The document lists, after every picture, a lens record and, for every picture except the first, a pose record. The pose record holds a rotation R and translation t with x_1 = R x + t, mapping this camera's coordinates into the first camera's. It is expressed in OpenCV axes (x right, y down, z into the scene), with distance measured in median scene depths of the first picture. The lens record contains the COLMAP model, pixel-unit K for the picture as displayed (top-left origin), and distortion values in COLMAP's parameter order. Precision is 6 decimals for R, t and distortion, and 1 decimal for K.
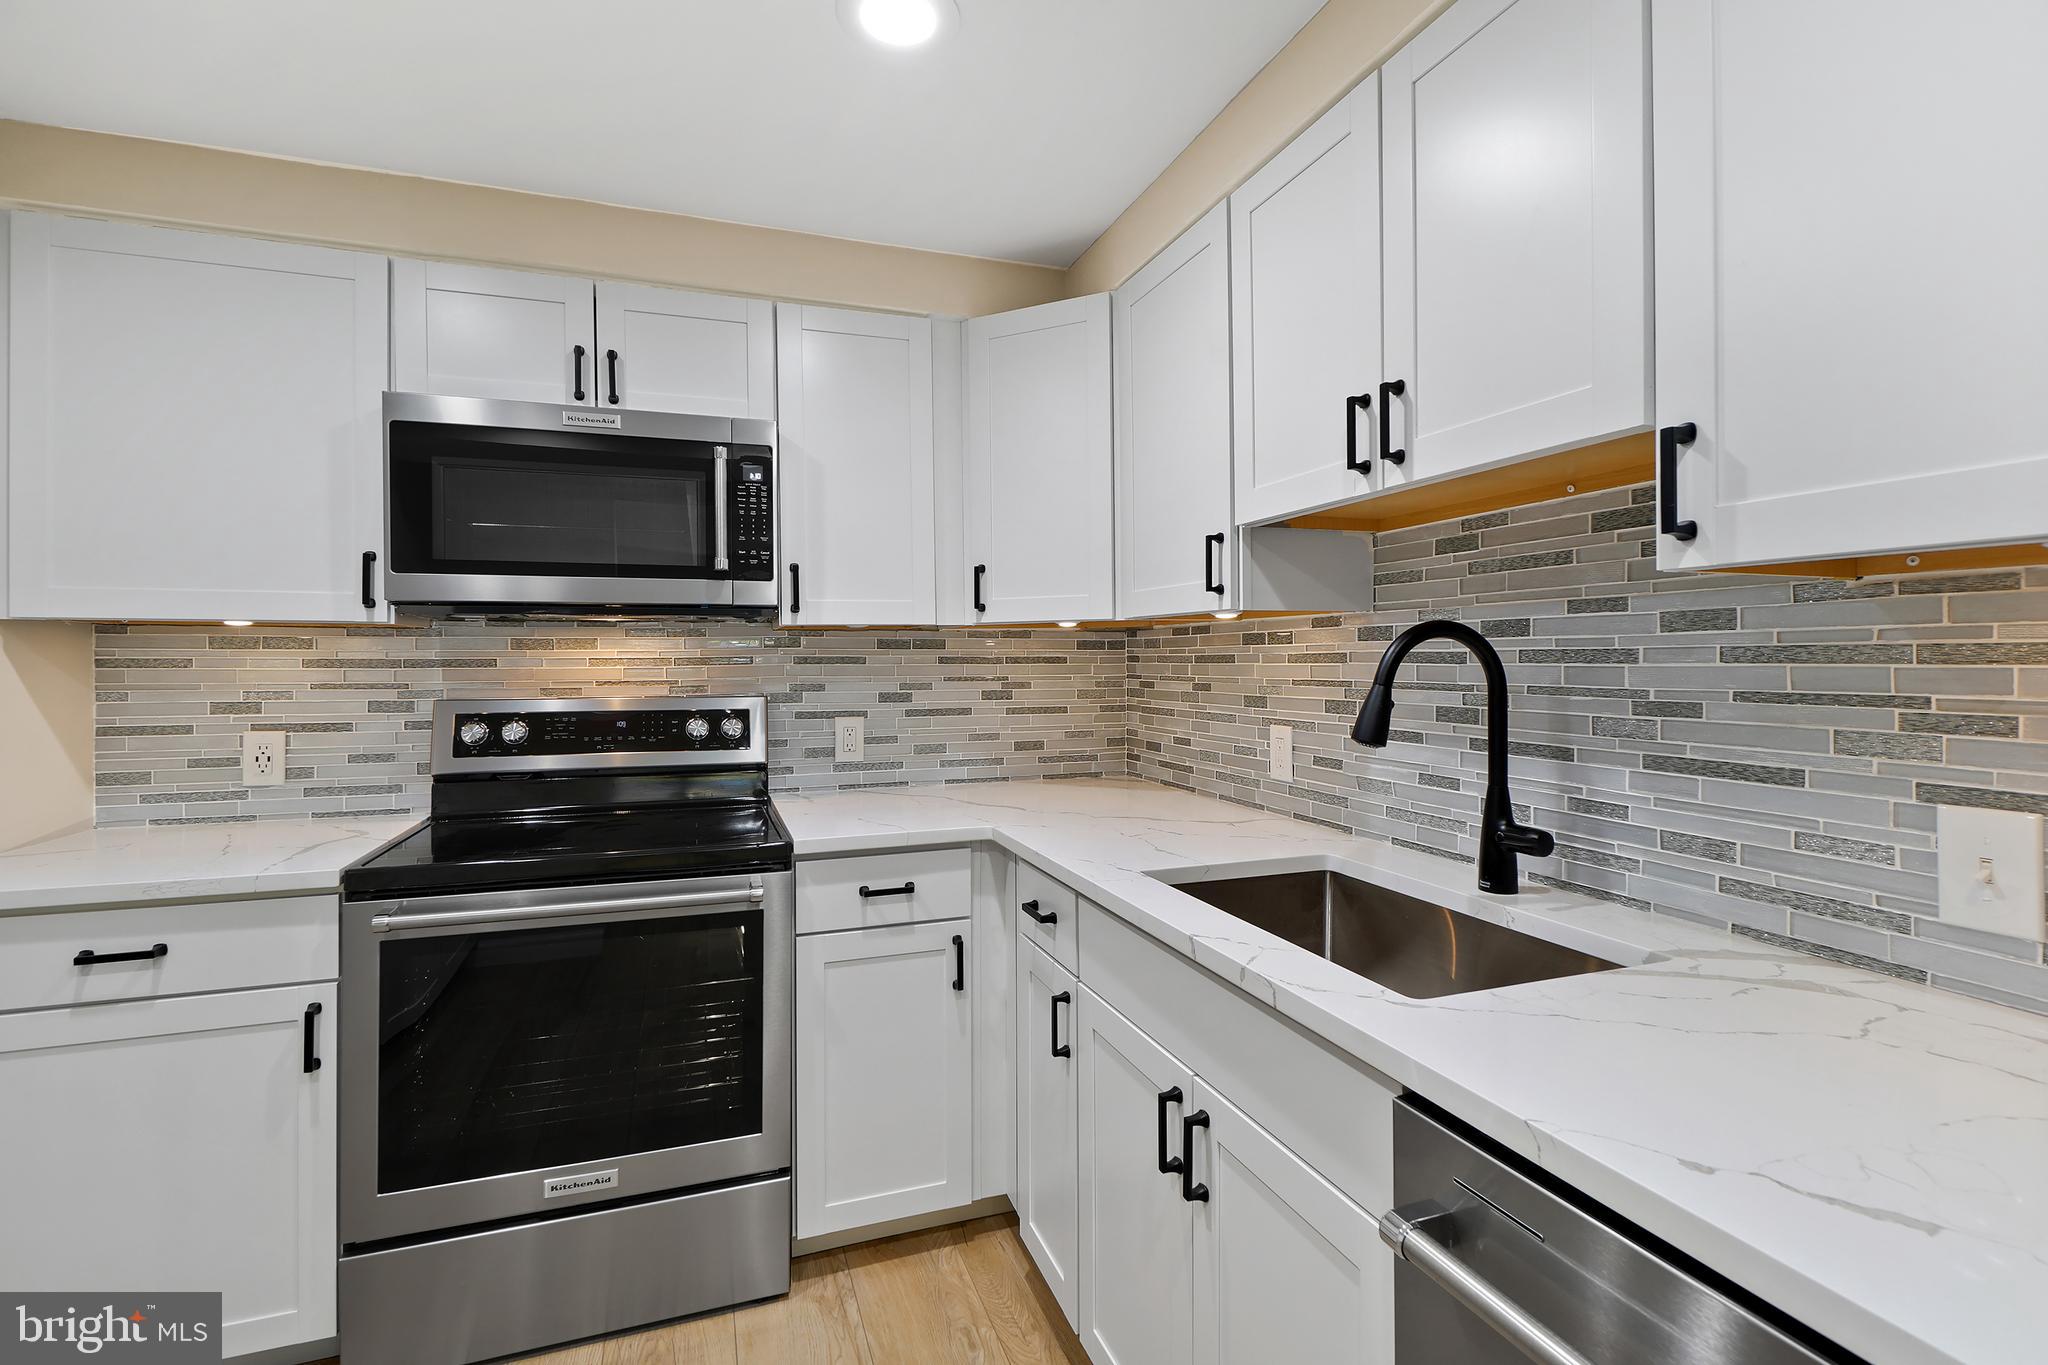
lens RADIAL K [[904.8, 0, 1016.9], [0, 904.8, 668.0], [0, 0, 1]] dist [-0.004599, -0.000651]
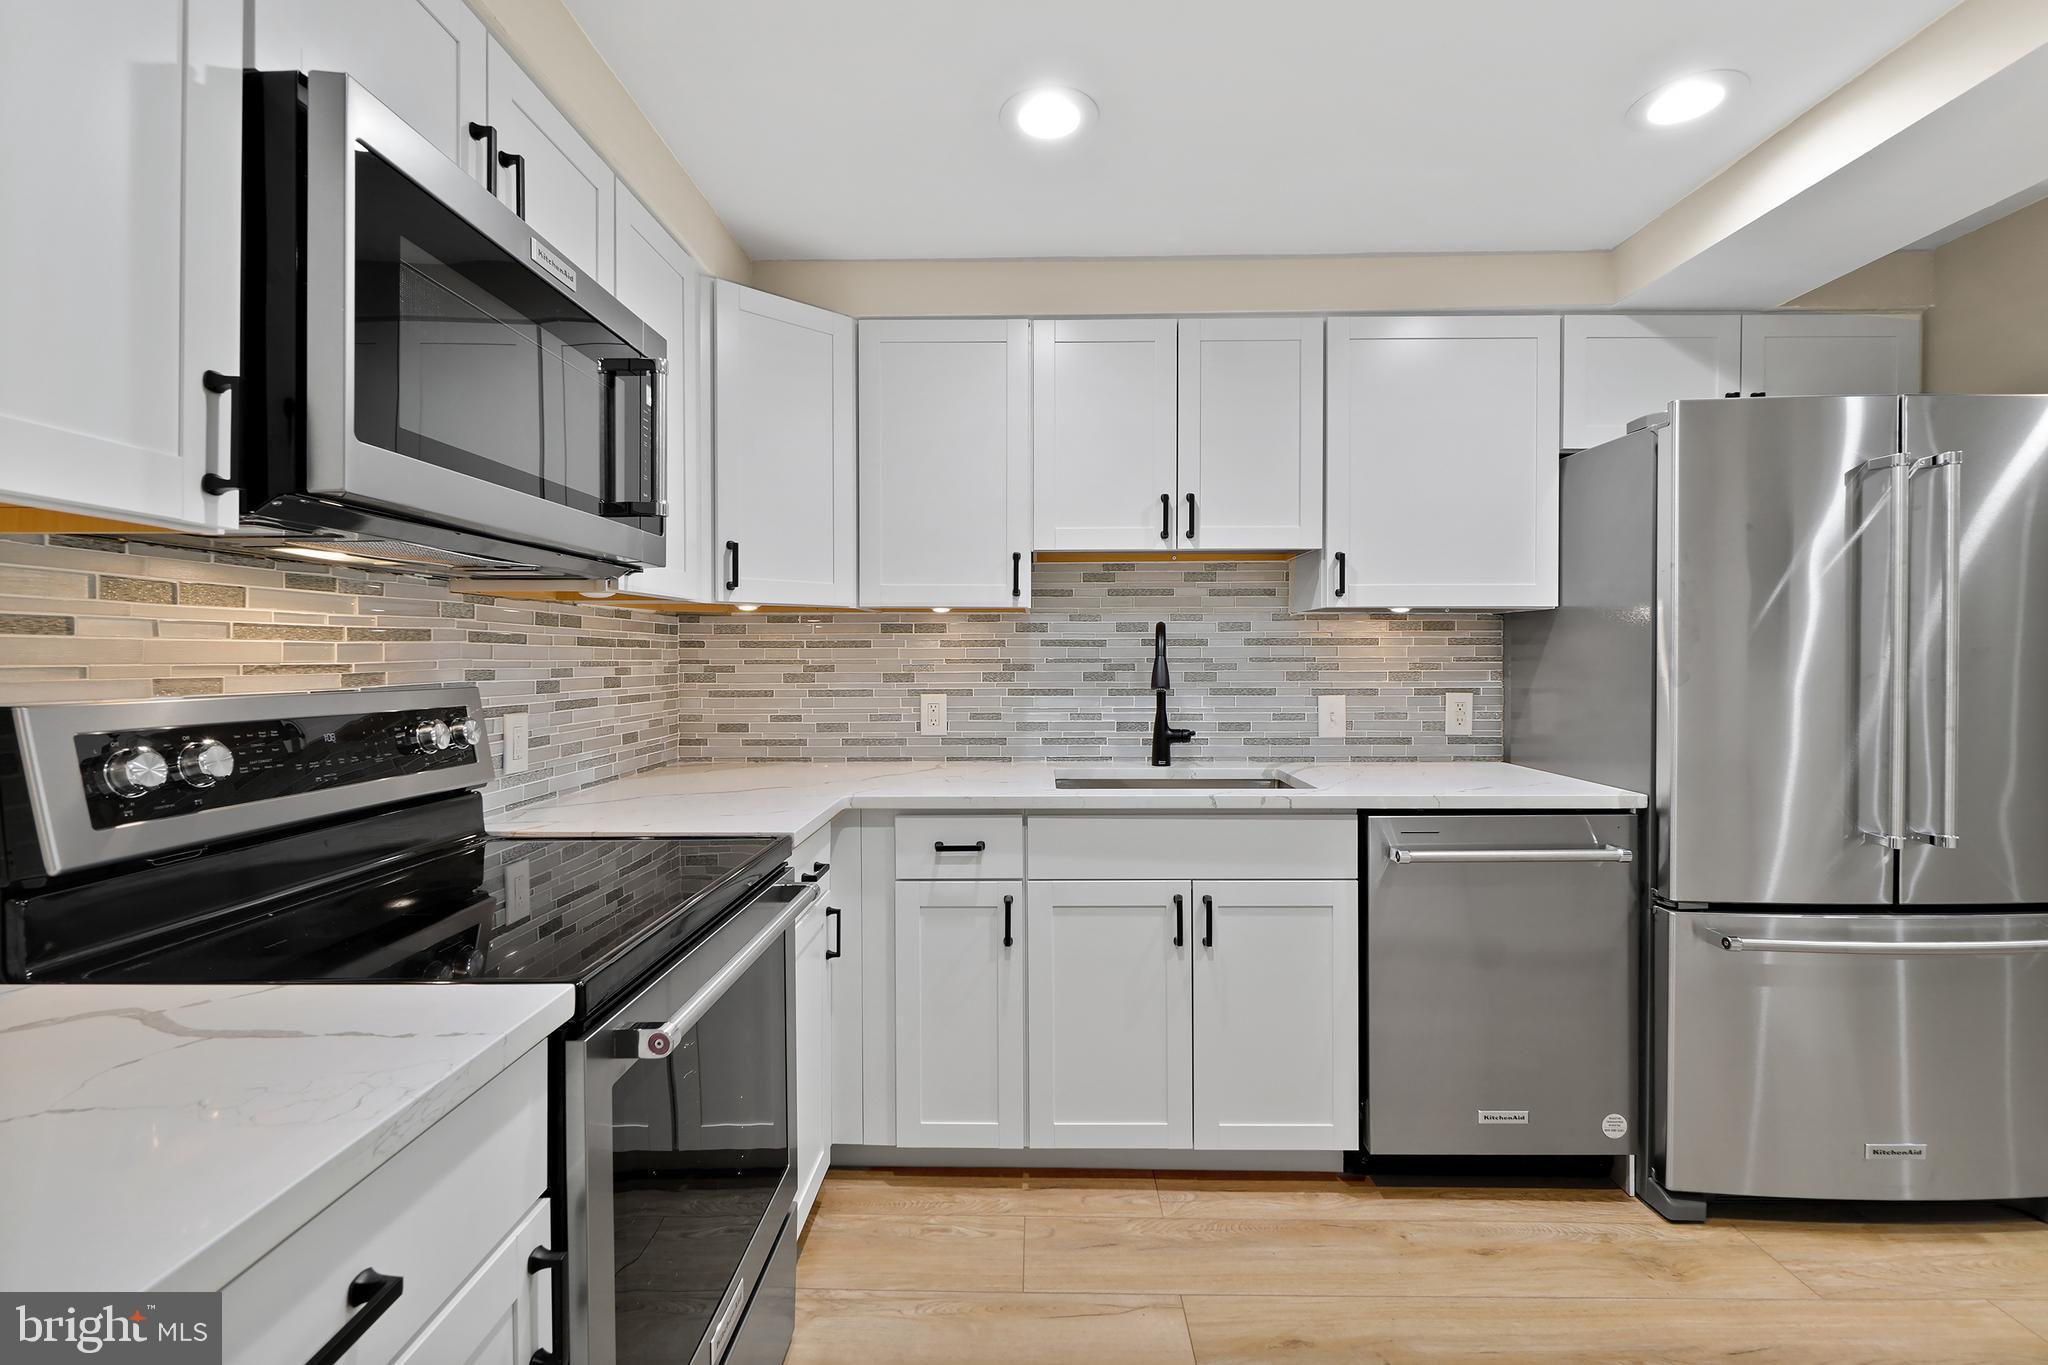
lens RADIAL K [[896.9, 0, 1024.2], [0, 896.9, 673.2], [0, 0, 1]] dist [-0.000218, -0.000500]
pose [[0.353748, -0.013597, 0.935242, -0.873268], [0.009641, 0.999894, 0.010891, 0.019422], [-0.935291, 0.005164, 0.353842, 0.398643]]
